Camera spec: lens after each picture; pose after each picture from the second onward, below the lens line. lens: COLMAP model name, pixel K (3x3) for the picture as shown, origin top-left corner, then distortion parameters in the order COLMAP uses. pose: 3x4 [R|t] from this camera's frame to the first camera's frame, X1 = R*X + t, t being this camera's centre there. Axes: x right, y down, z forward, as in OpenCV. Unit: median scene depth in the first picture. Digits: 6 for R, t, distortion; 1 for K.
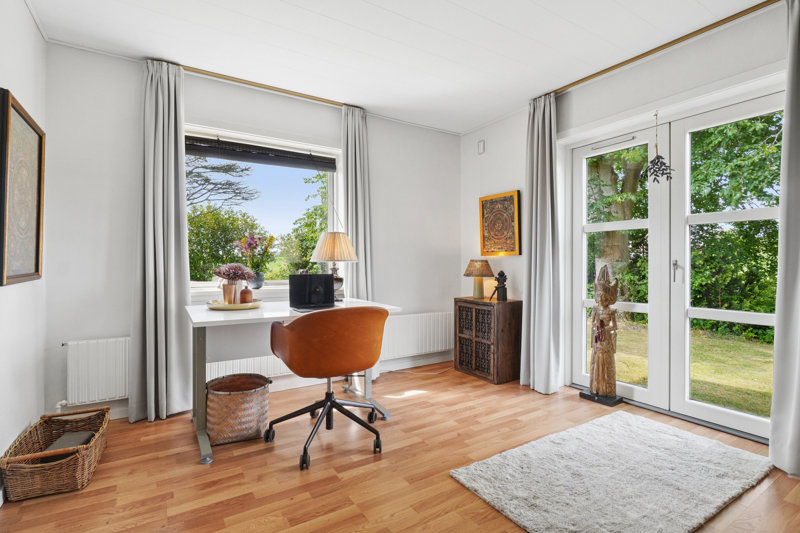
lens RADIAL K [[385.5, 0, 400.0], [0, 385.5, 266.5], [0, 0, 1]] dist [0.002089, 0.000450]
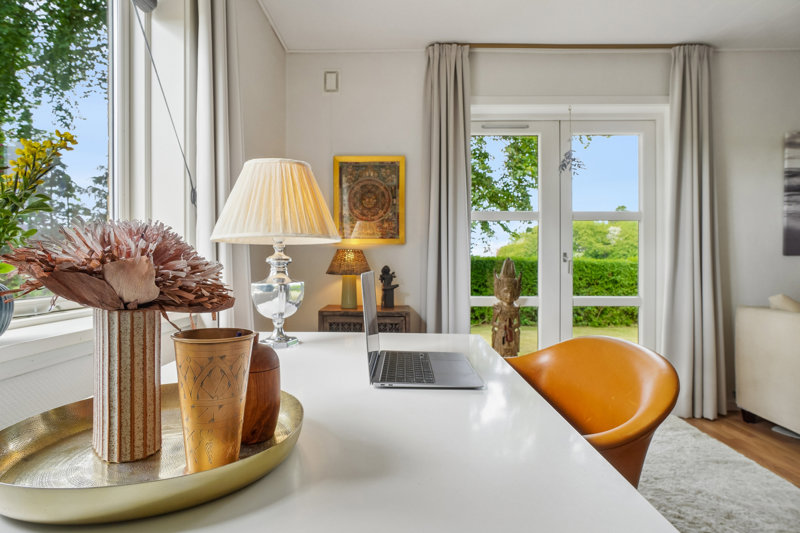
lens RADIAL K [[416.2, 0, 400.0], [0, 416.2, 266.5], [0, 0, 1]] dist [-0.027004, 0.000485]
pose [[0.548509, -0.010724, 0.836076, -0.413702], [0.008120, 0.999939, 0.007498, 0.007770], [-0.836105, 0.002676, 0.548563, 0.645878]]
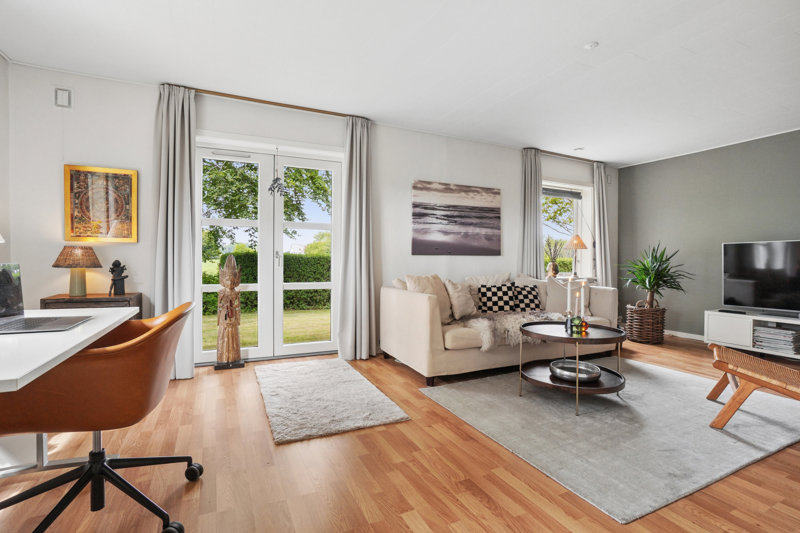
lens RADIAL K [[370.8, 0, 395.5], [0, 370.8, 264.2], [0, 0, 1]] dist [-0.022876, 0.001501]
pose [[0.135335, -0.015820, 0.990674, -0.523791], [0.000670, 0.999874, 0.015875, 0.008192], [-0.990800, -0.001485, 0.135329, 0.323133]]
